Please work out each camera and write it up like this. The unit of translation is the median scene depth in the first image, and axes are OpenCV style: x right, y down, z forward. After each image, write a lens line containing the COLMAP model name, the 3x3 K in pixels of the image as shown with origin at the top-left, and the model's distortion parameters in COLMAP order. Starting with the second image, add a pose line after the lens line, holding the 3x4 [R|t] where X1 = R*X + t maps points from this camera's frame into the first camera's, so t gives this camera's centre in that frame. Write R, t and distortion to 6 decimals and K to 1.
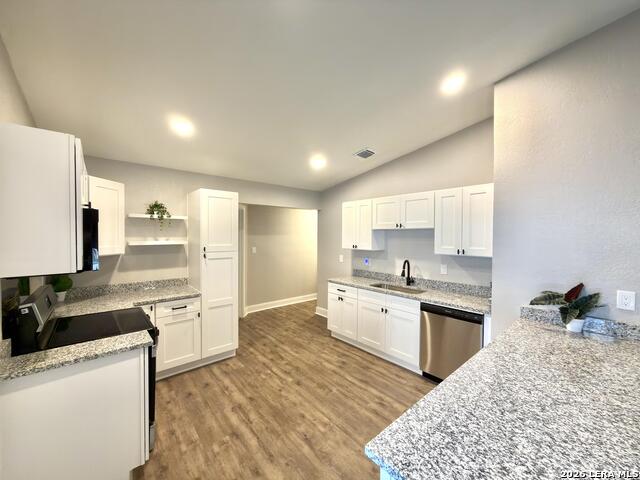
lens RADIAL K [[286.0, 0, 320.0], [0, 286.0, 240.0], [0, 0, 1]] dist [0.000314, 0.000036]
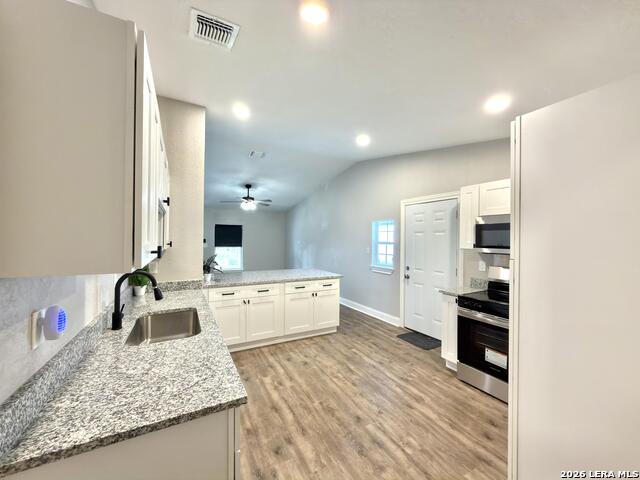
lens RADIAL K [[257.1, 0, 320.0], [0, 257.1, 240.0], [0, 0, 1]] dist [0.000718, 0.000094]
pose [[-0.978513, -0.015383, 0.205612, -0.111587], [-0.011844, 0.999760, 0.018433, 0.008970], [-0.205846, 0.015602, -0.978460, 1.726428]]
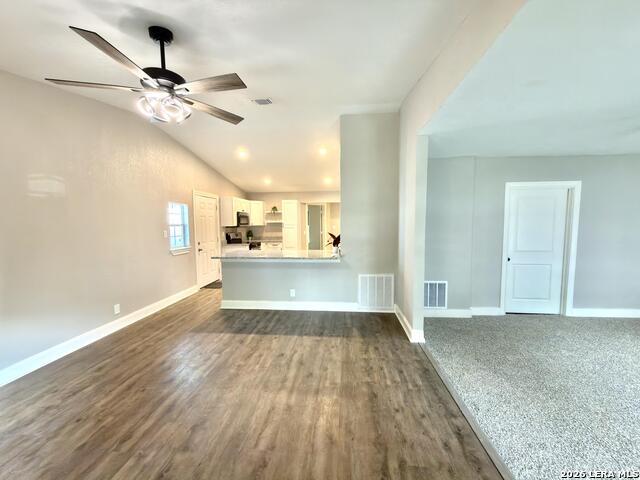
lens RADIAL K [[257.1, 0, 320.0], [0, 257.1, 240.0], [0, 0, 1]] dist [0.000718, 0.000094]
pose [[0.703878, 0.031347, -0.709629, 1.648359], [0.007163, 0.998662, 0.051220, 0.069003], [0.710285, -0.041136, 0.702711, -0.438109]]
